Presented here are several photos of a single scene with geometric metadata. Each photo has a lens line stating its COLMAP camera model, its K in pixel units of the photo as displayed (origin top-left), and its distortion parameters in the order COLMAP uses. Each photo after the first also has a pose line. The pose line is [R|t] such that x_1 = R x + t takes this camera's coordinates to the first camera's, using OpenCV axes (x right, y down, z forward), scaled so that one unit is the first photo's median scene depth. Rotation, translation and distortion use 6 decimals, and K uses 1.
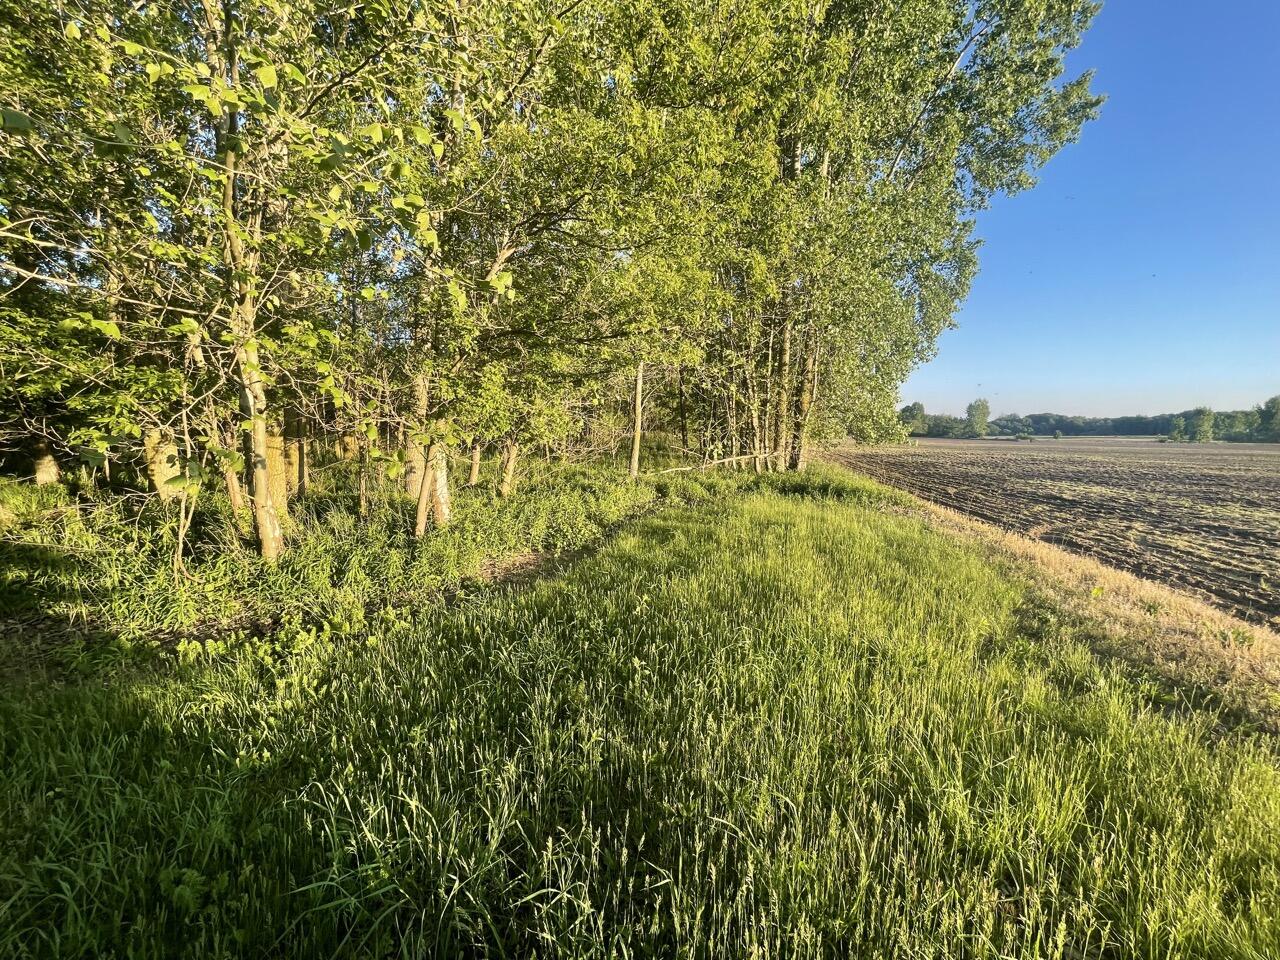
lens RADIAL K [[523.2, 0, 634.3], [0, 523.2, 478.4], [0, 0, 1]] dist [0.002268, 0.000055]
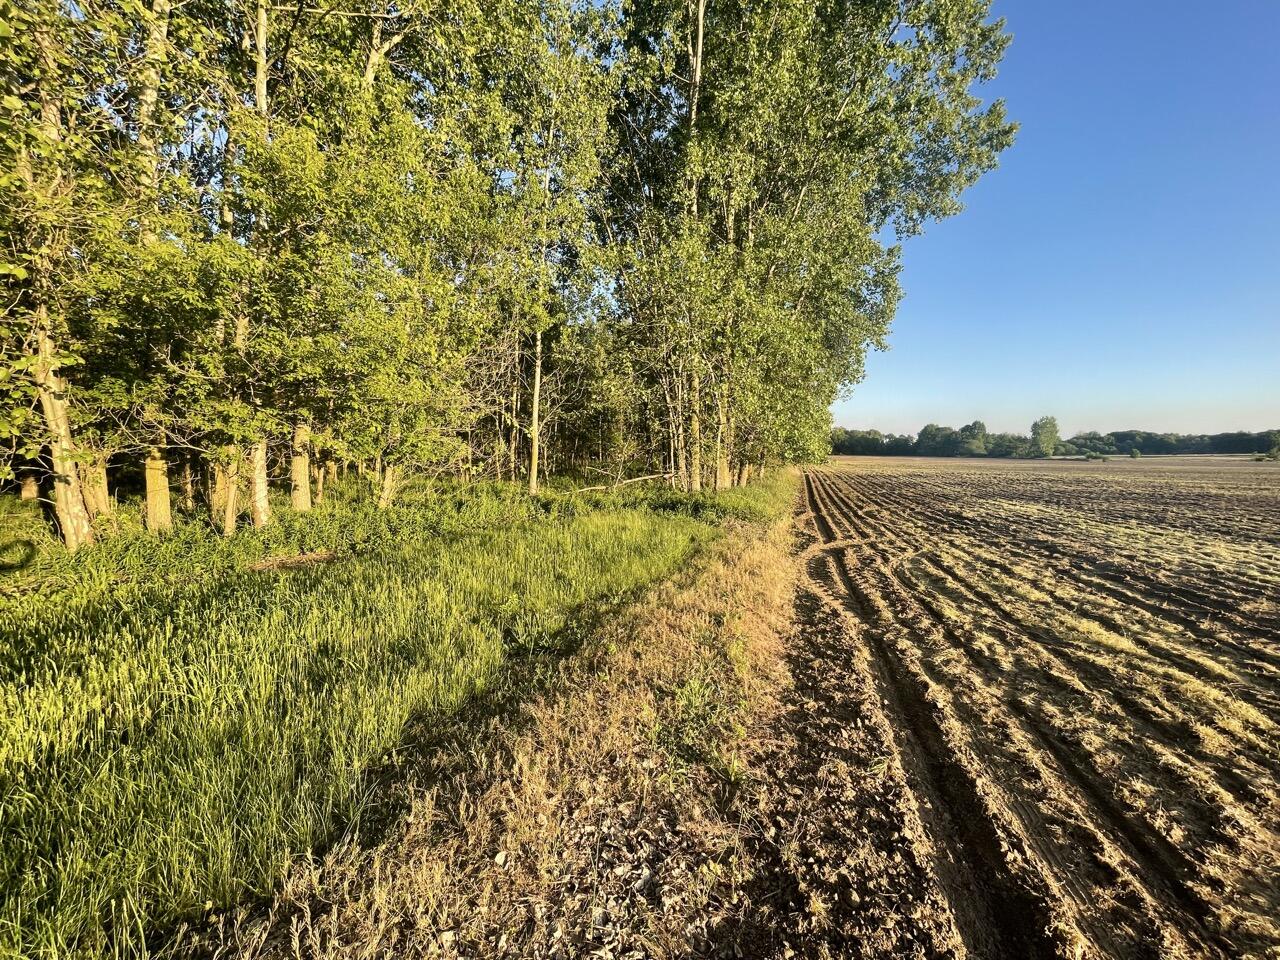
lens RADIAL K [[523.2, 0, 637.6], [0, 523.2, 479.2], [0, 0, 1]] dist [0.002268, 0.000055]
pose [[0.995459, -0.004466, -0.095085, 0.757396], [0.000455, 0.999111, -0.042160, 0.024908], [0.095189, 0.041925, 0.994576, -0.178666]]
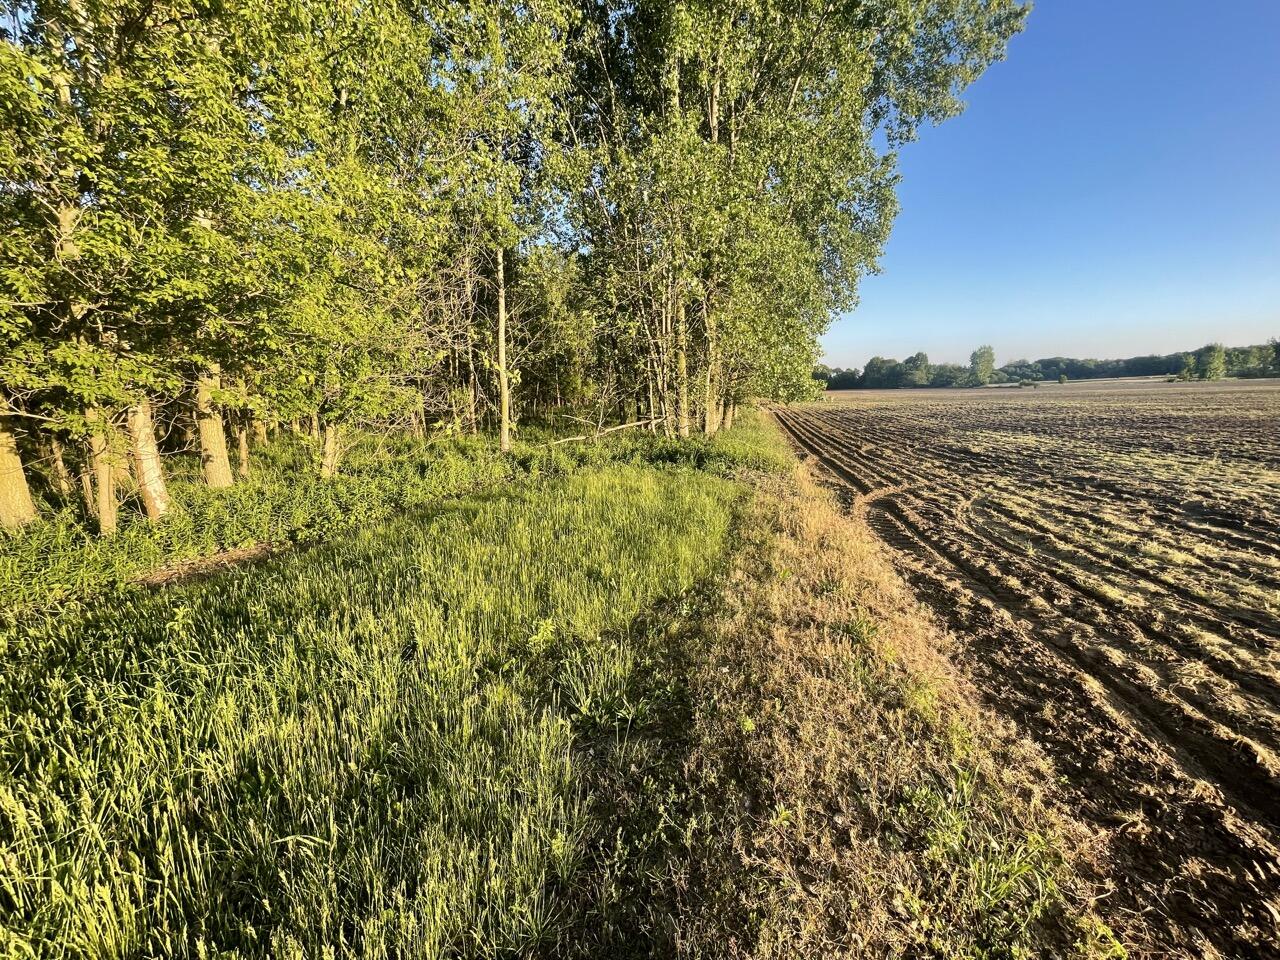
lens RADIAL K [[523.2, 0, 637.8], [0, 523.2, 478.8], [0, 0, 1]] dist [0.002268, 0.000055]
pose [[0.998926, -0.045134, -0.010457, 0.578059], [0.045739, 0.996659, 0.067665, -0.012584], [0.007368, -0.068071, 0.997653, 0.109330]]
